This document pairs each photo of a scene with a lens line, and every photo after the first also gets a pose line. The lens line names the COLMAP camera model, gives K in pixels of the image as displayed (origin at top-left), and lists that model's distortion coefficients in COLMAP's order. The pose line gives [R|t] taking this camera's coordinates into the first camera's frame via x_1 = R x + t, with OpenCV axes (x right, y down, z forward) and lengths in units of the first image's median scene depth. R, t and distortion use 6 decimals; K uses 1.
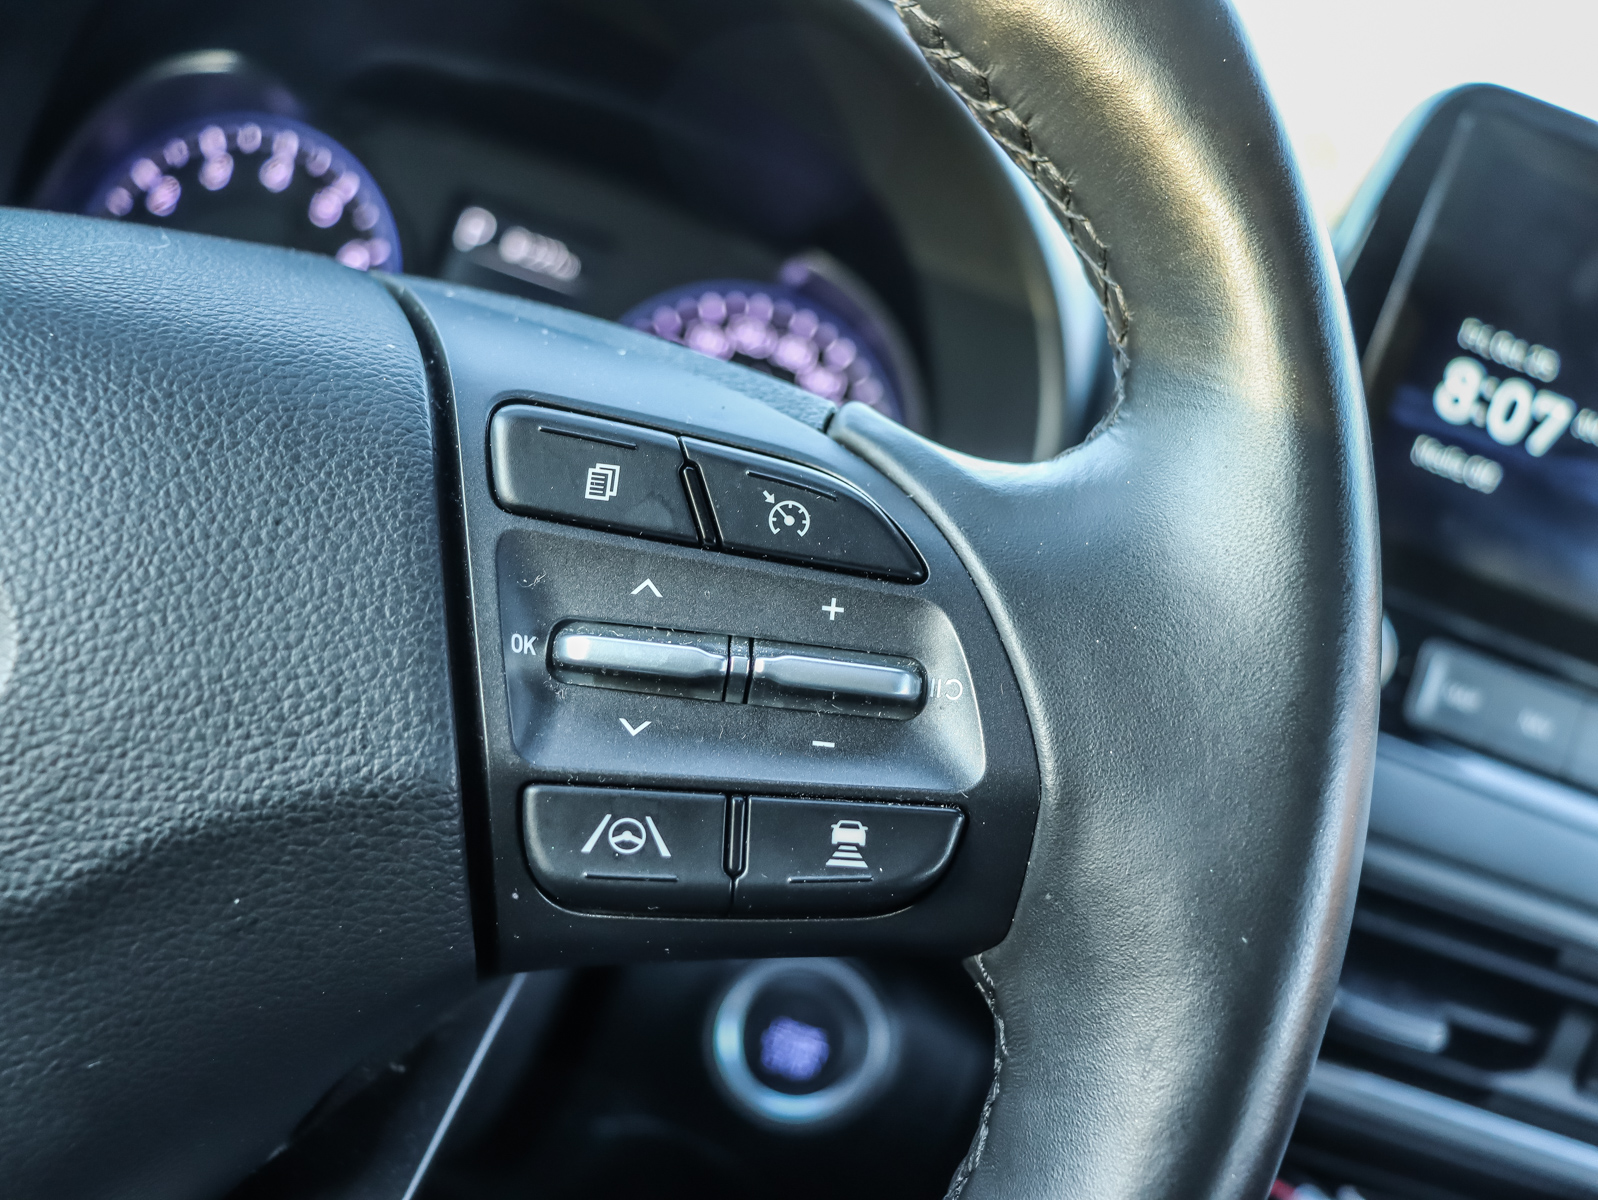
lens RADIAL K [[1512.9, 0, 795.3], [0, 1512.9, 604.1], [0, 0, 1]] dist [-0.131772, 0.000000]
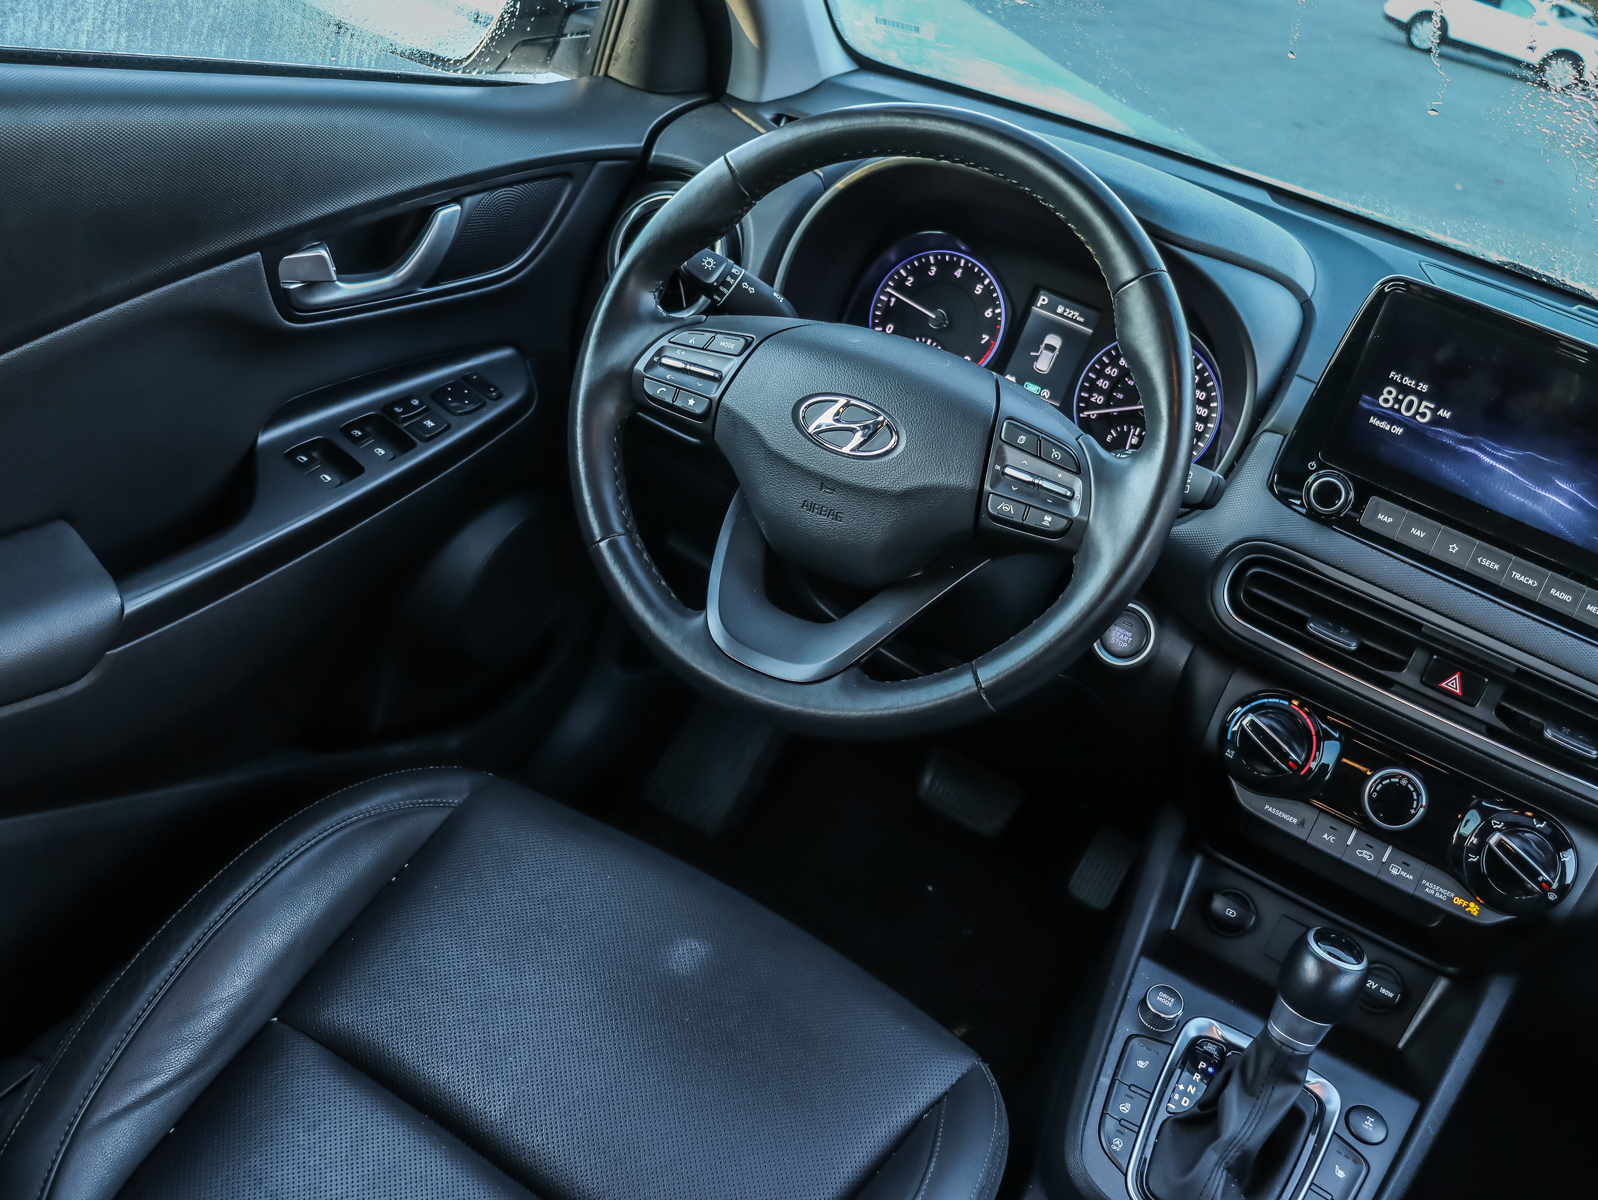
lens RADIAL K [[1512.9, 0, 782.5], [0, 1512.9, 594.0], [0, 0, 1]] dist [-0.131772, 0.000000]
pose [[0.895882, 0.082675, -0.436533, 0.655877], [-0.047867, 0.994776, 0.090163, 0.012265], [0.441706, -0.059880, 0.895159, -1.756023]]
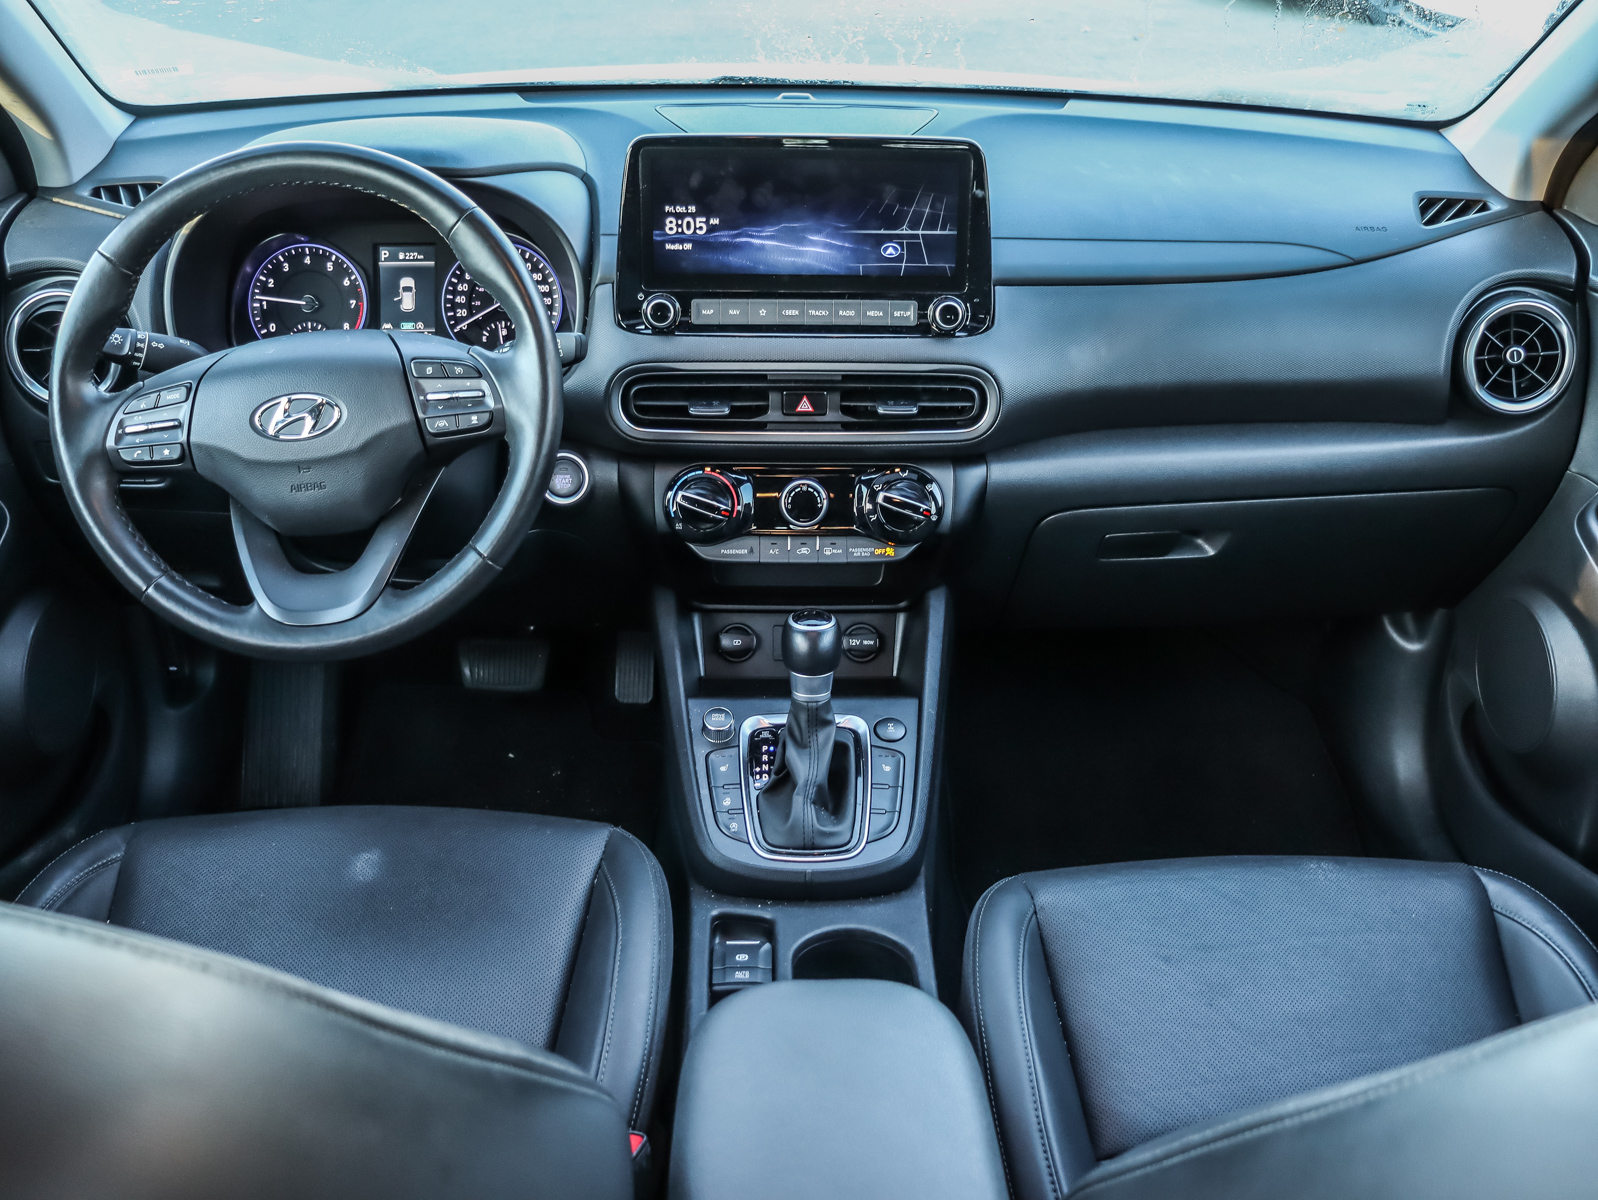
lens RADIAL K [[1512.9, 0, 794.2], [0, 1512.9, 589.5], [0, 0, 1]] dist [-0.131772, 0.000000]
pose [[0.940193, -0.325134, -0.101608, 0.788962], [0.339779, 0.916327, 0.211883, -0.017407], [0.024216, -0.233736, 0.971999, -2.450656]]
